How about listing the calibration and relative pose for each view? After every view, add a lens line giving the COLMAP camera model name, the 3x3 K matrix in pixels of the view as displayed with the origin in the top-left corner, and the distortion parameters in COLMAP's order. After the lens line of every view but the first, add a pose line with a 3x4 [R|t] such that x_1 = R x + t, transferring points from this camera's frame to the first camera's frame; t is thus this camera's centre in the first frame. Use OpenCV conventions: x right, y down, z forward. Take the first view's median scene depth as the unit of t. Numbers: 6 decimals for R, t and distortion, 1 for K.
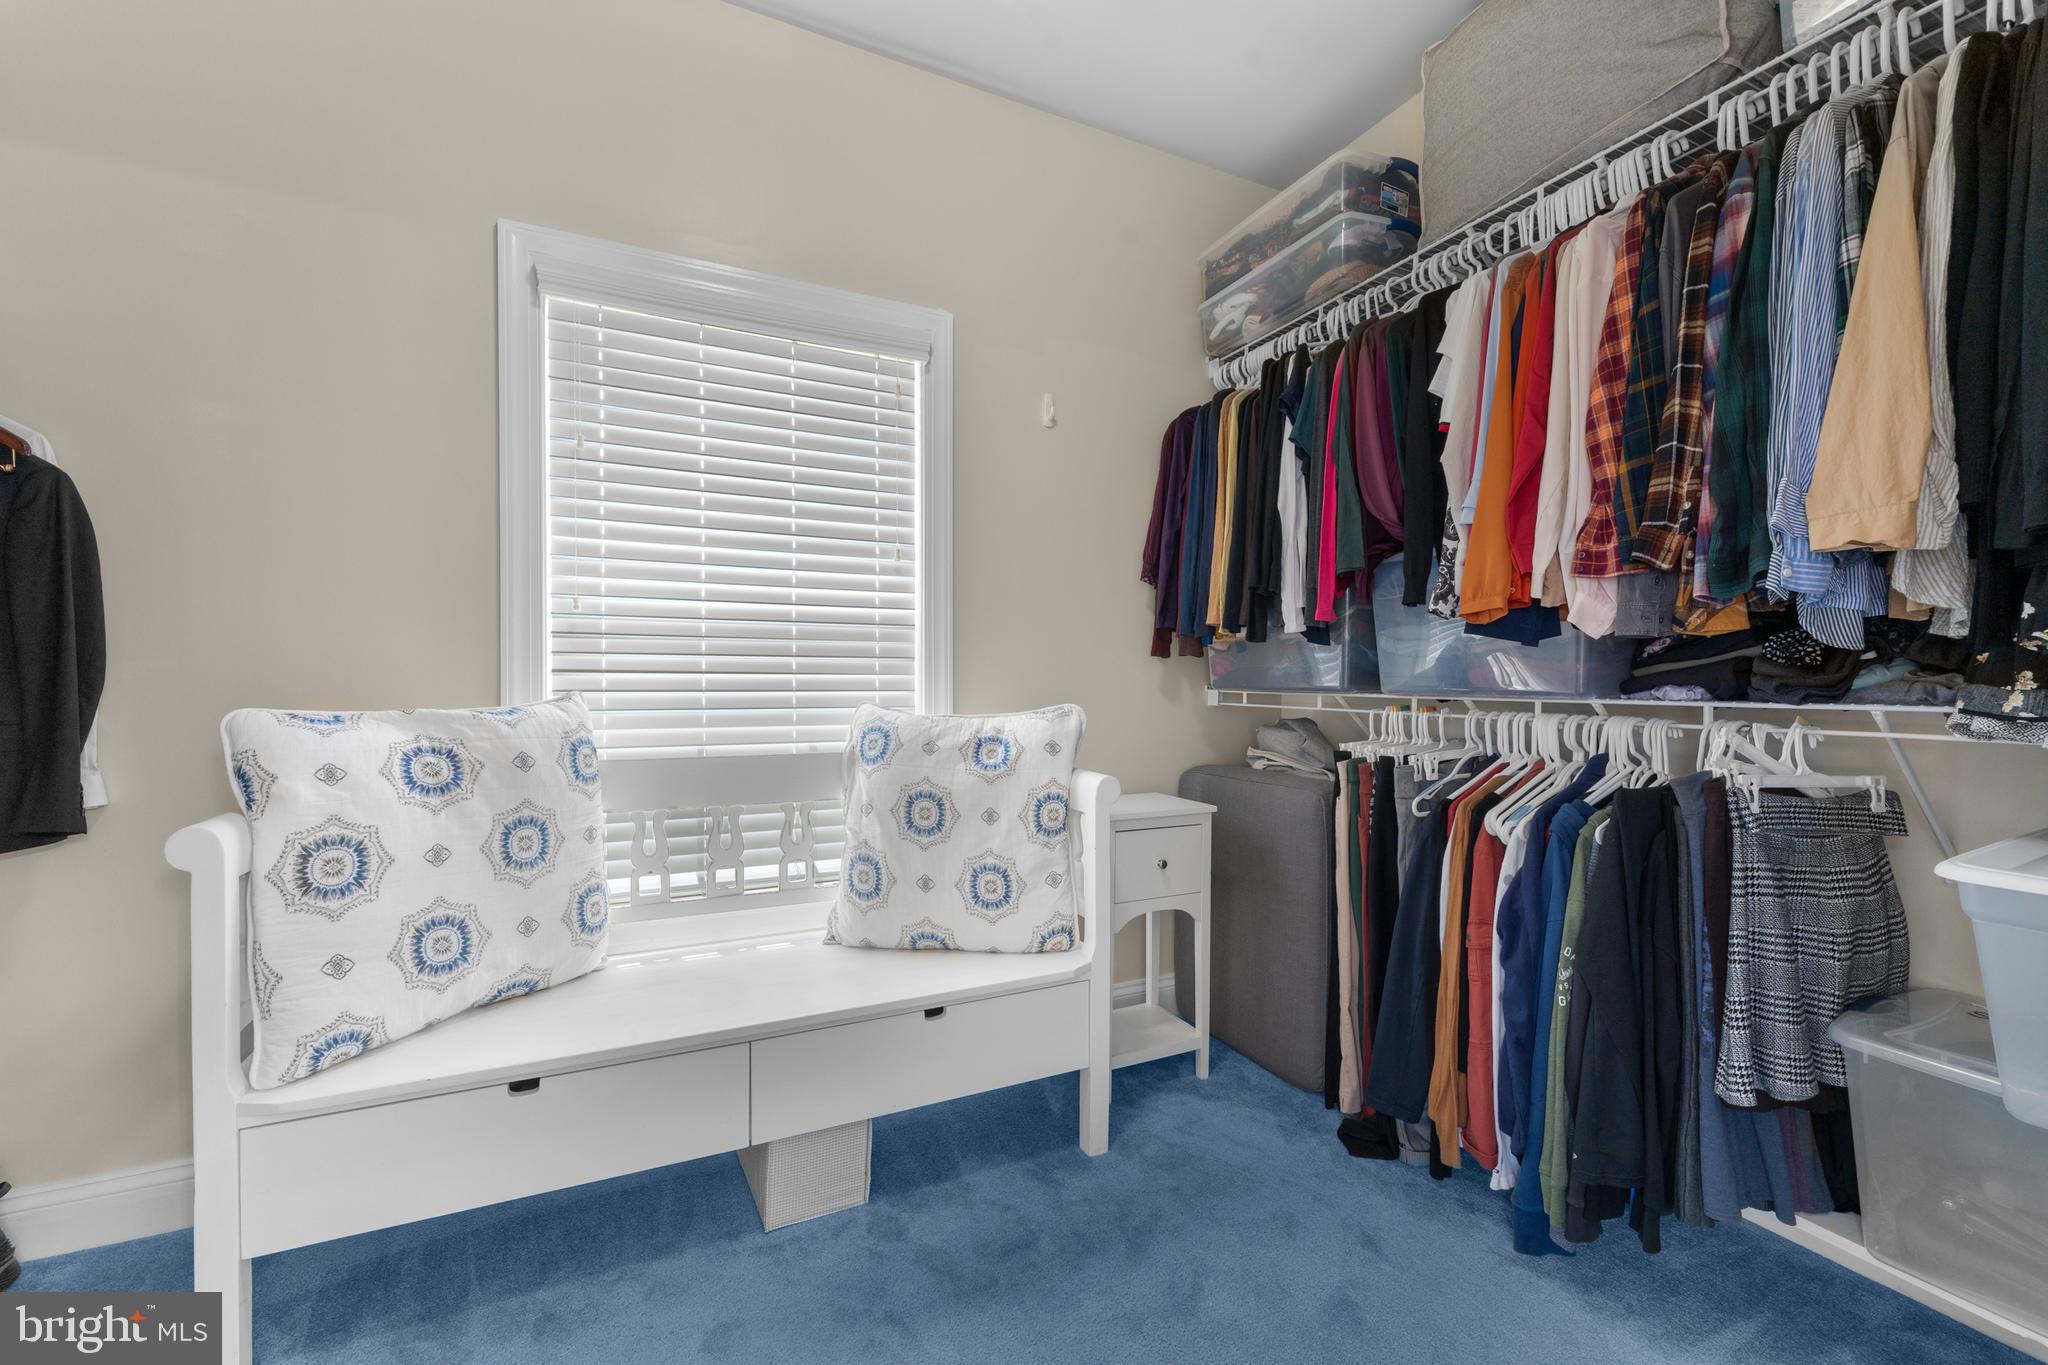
lens RADIAL K [[825.3, 0, 1026.8], [0, 825.3, 689.8], [0, 0, 1]] dist [0.001596, -0.000679]
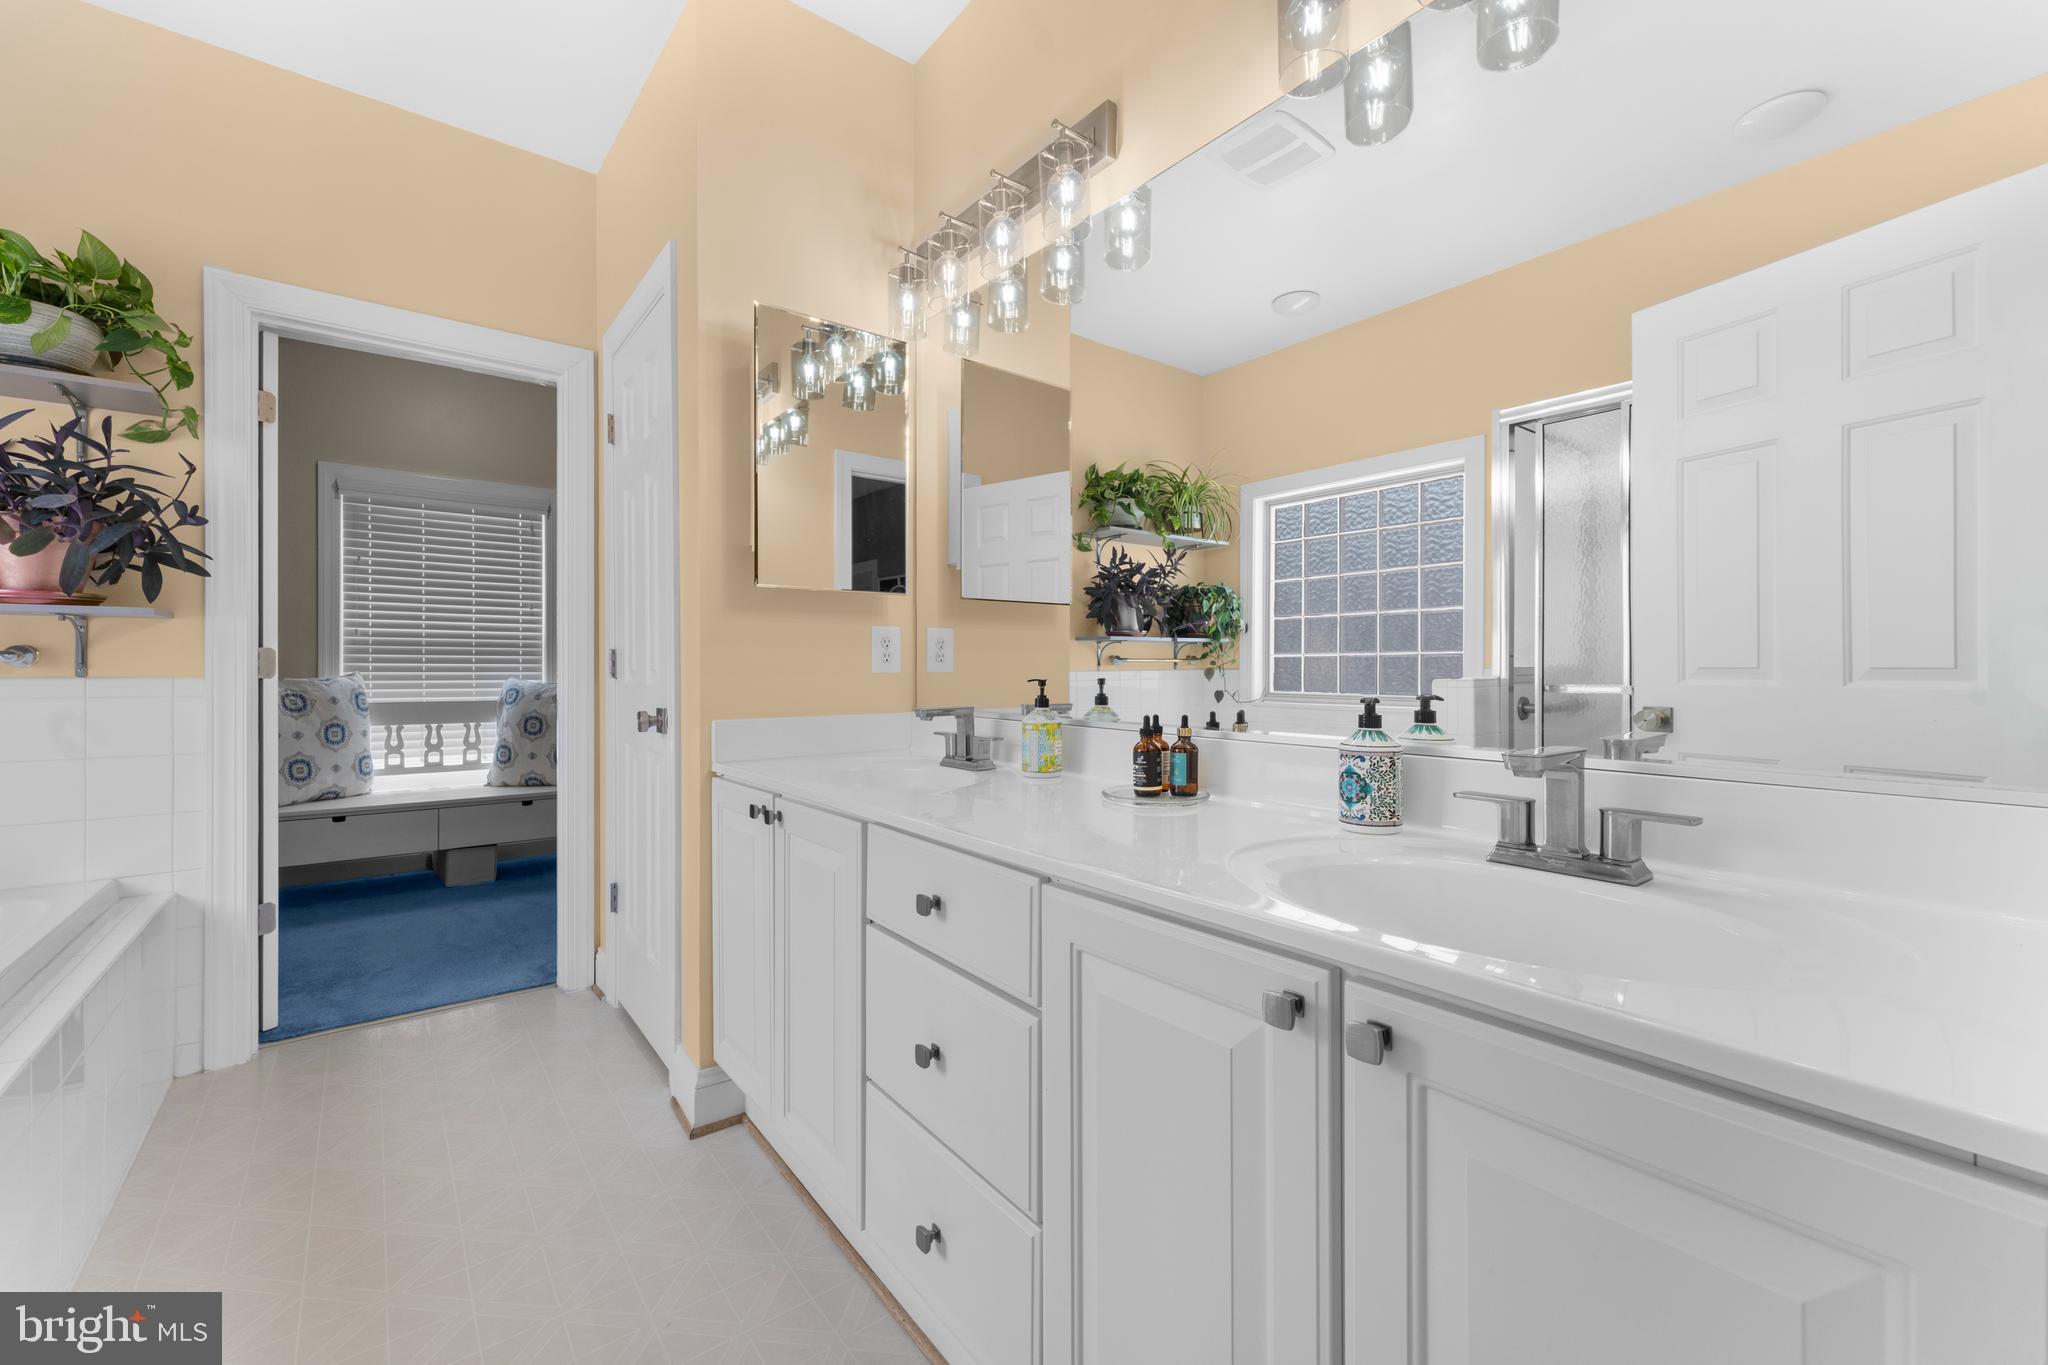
lens RADIAL K [[825.3, 0, 1020.5], [0, 825.3, 668.7], [0, 0, 1]] dist [0.001596, -0.000679]
pose [[0.976898, -0.000071, 0.213706, 0.699109], [0.002400, 0.999941, -0.010641, 0.021302], [-0.213692, 0.010908, 0.976840, -1.498430]]
